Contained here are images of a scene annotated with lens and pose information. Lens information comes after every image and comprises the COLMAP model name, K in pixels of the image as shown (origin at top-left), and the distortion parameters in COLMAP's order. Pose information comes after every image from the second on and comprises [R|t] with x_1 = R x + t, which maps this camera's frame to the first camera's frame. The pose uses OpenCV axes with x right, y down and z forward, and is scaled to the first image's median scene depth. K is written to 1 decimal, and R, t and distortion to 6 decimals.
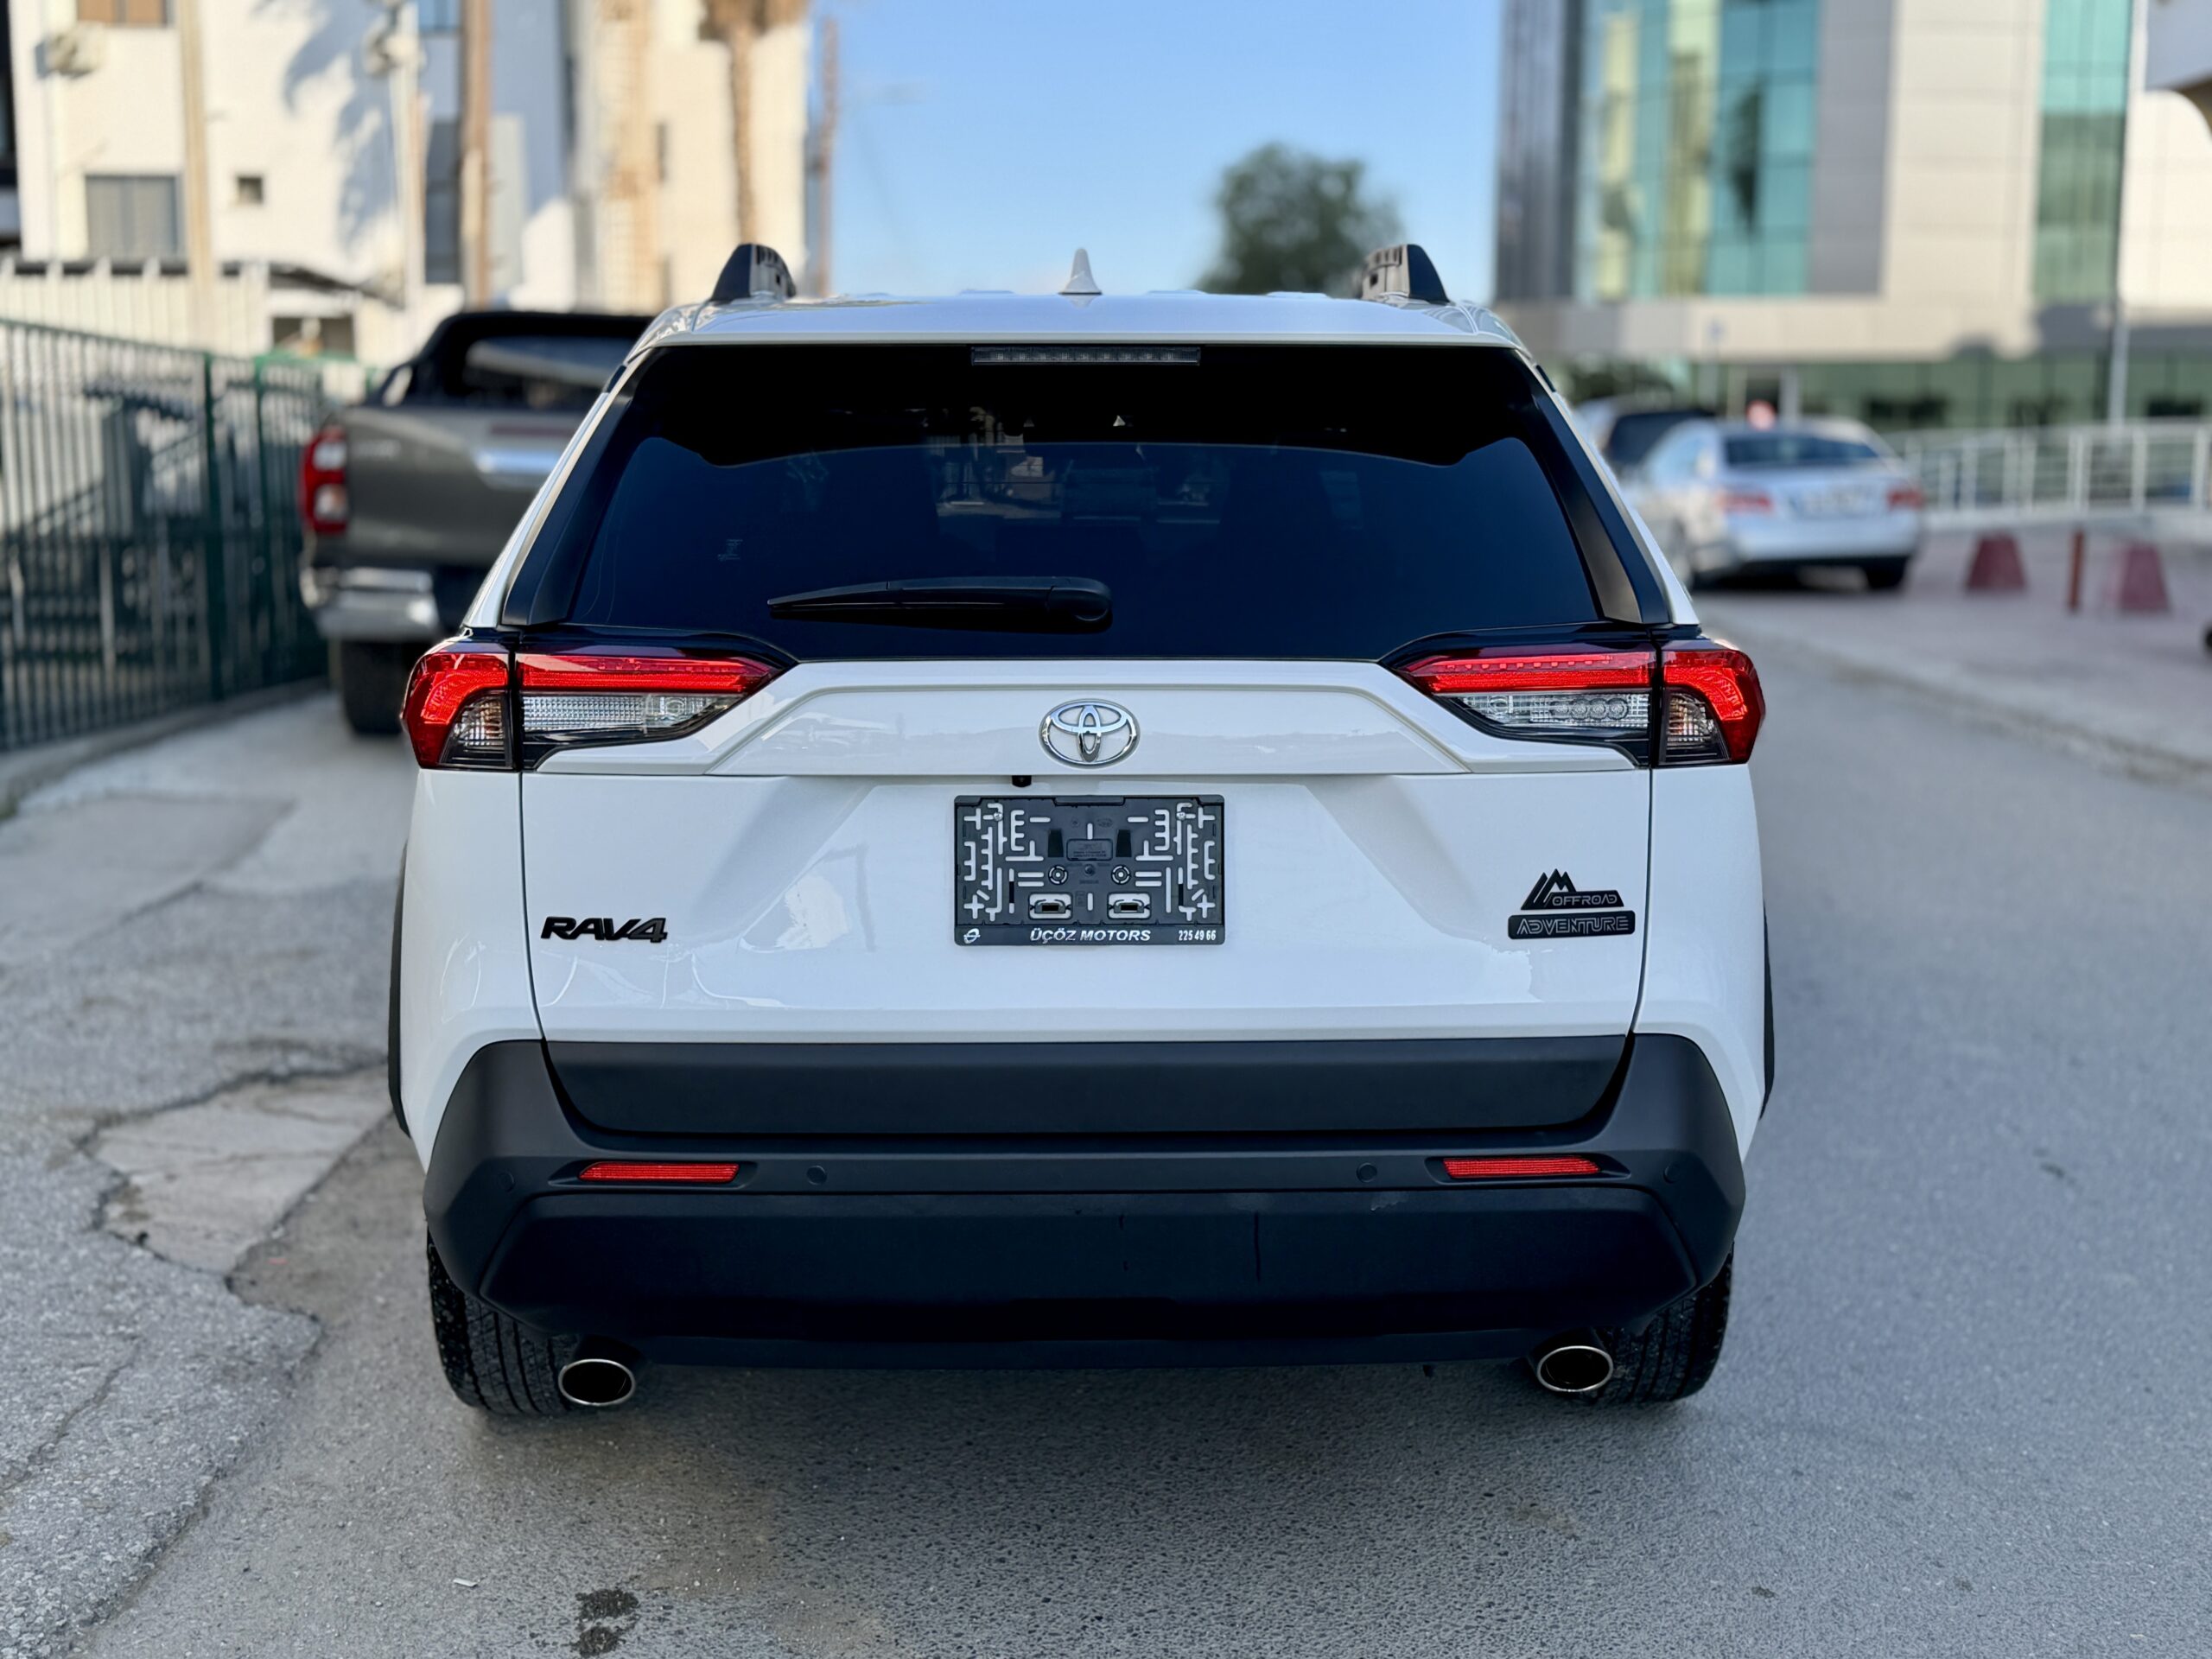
lens RADIAL K [[2614.0, 0, 1106.0], [0, 2614.0, 829.5], [0, 0, 1]] dist [0.138280, -0.337512]
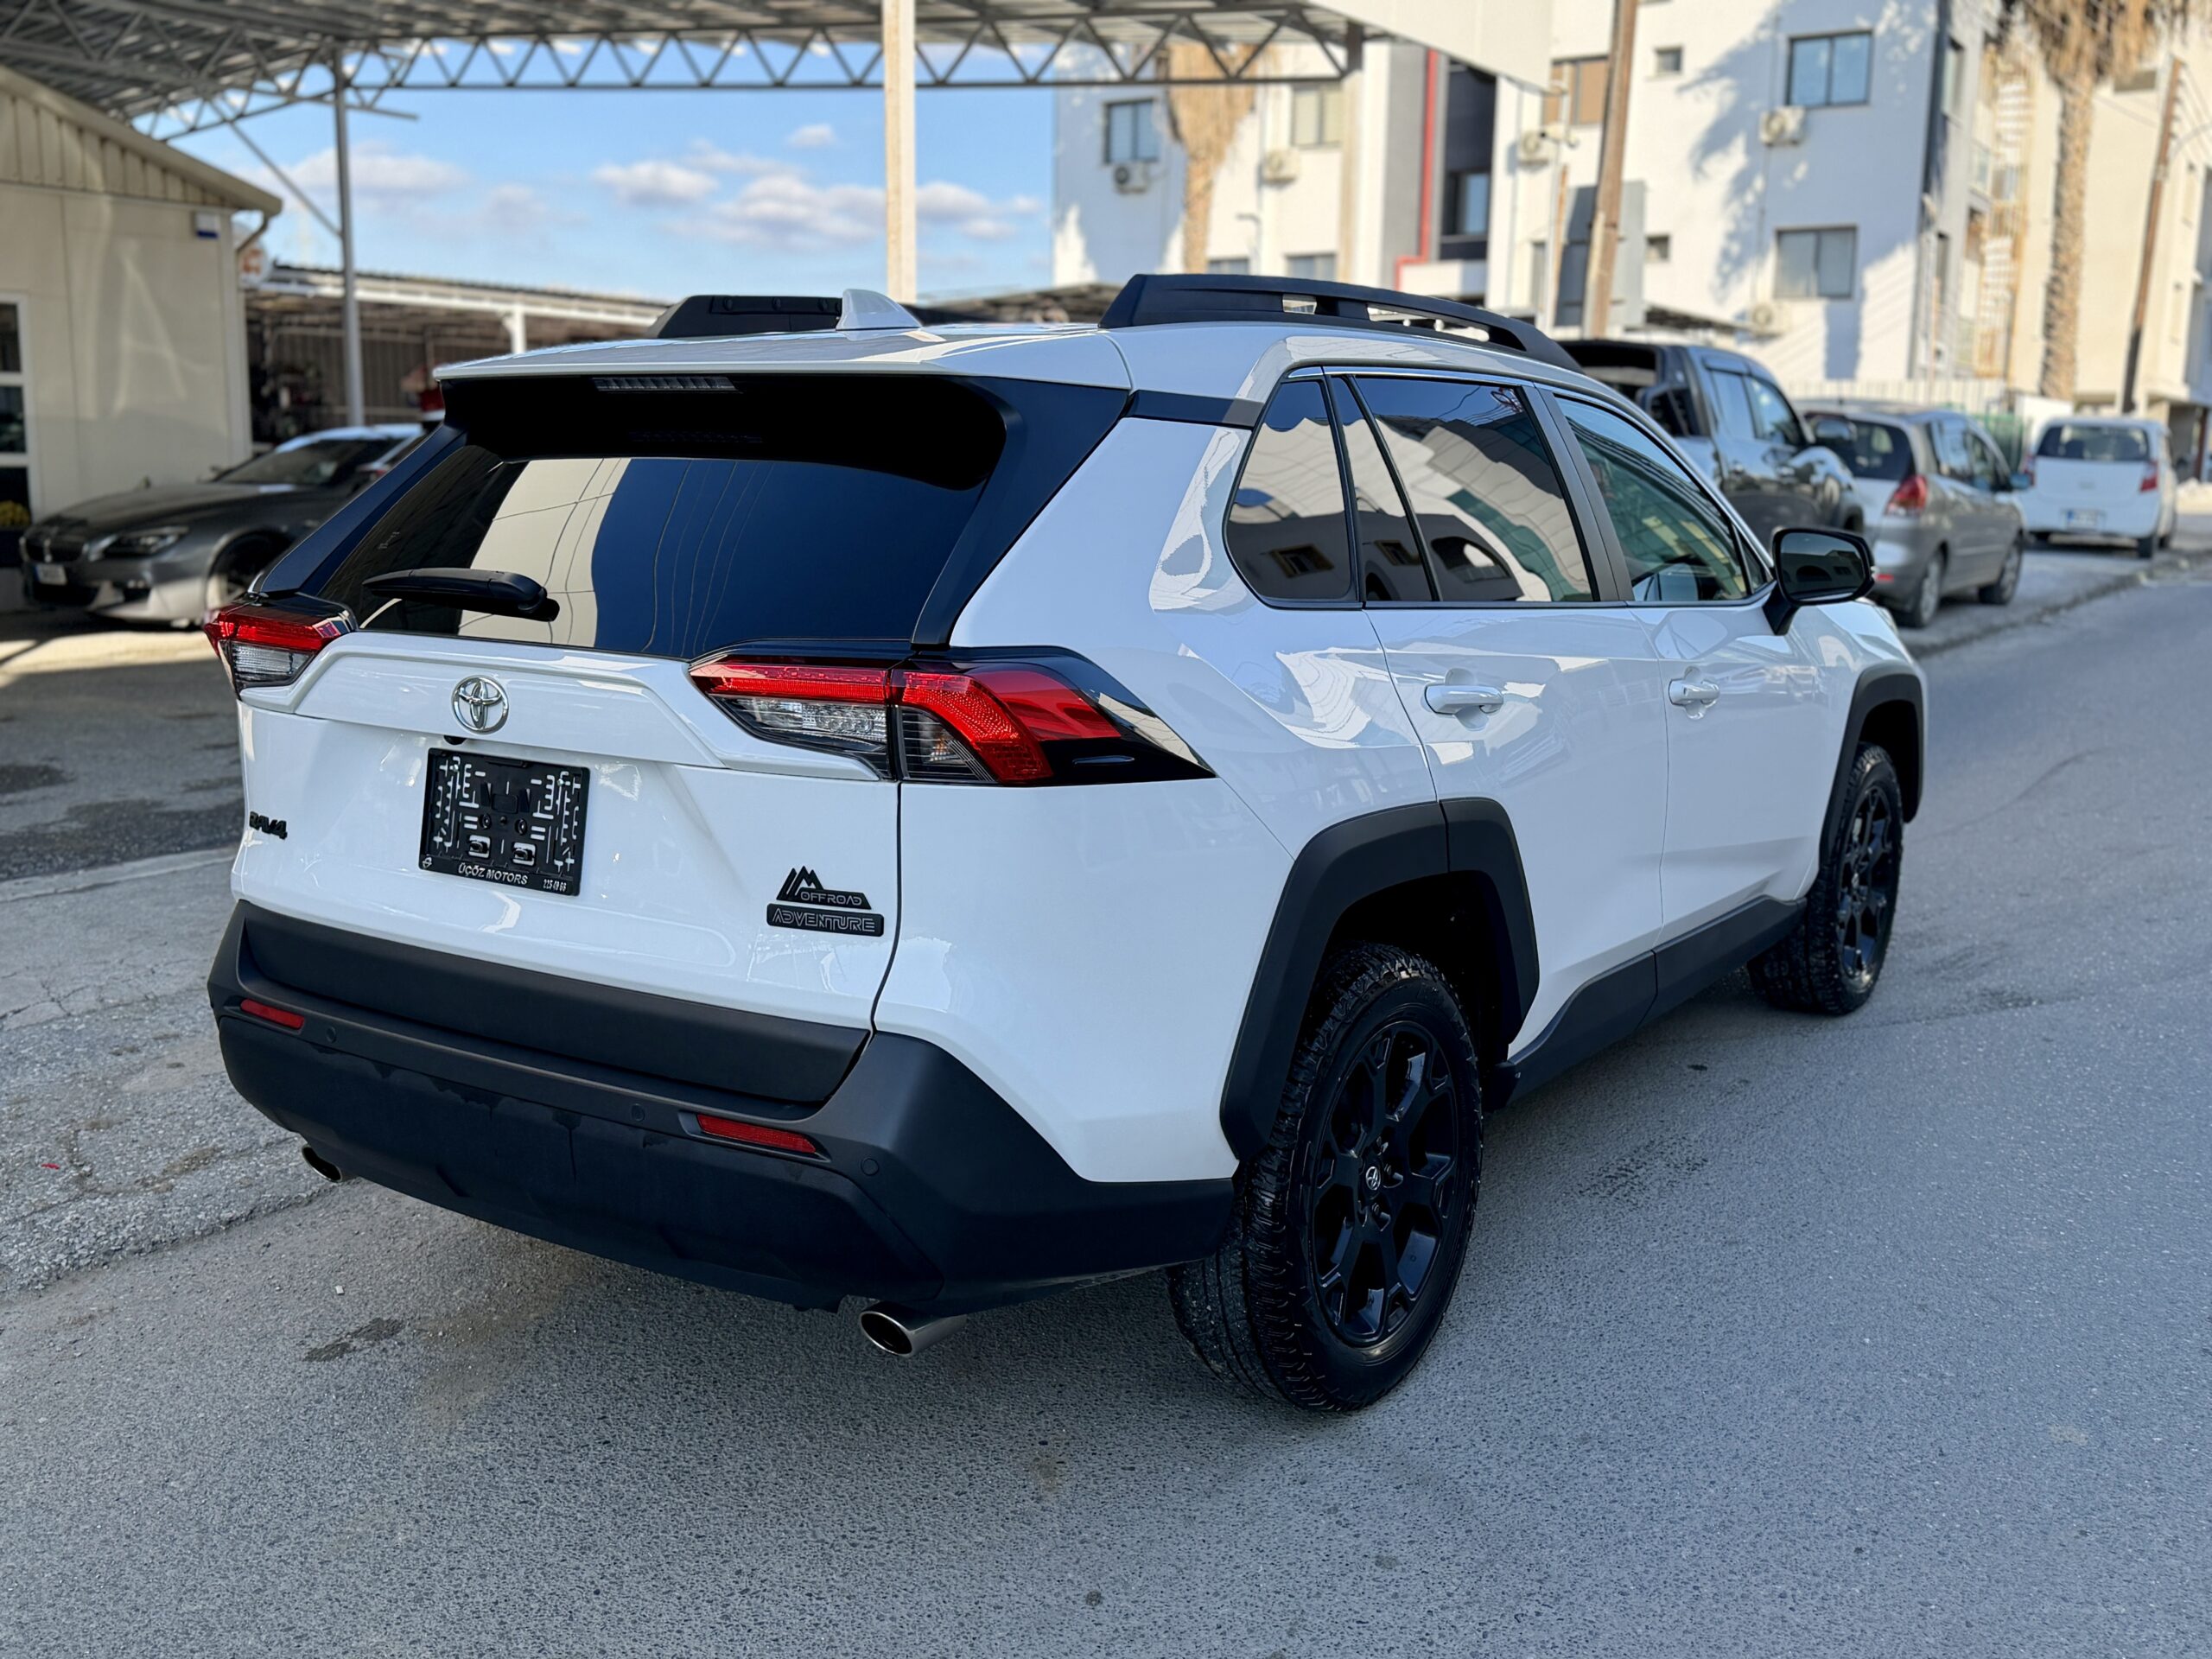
lens RADIAL K [[2089.5, 0, 1106.0], [0, 2089.5, 829.5], [0, 0, 1]] dist [0.110133, -0.233685]
pose [[0.807995, 0.110255, -0.578782, 0.763535], [-0.090880, 0.993901, 0.062463, -0.064350], [0.582139, 0.002130, 0.813087, 0.375194]]
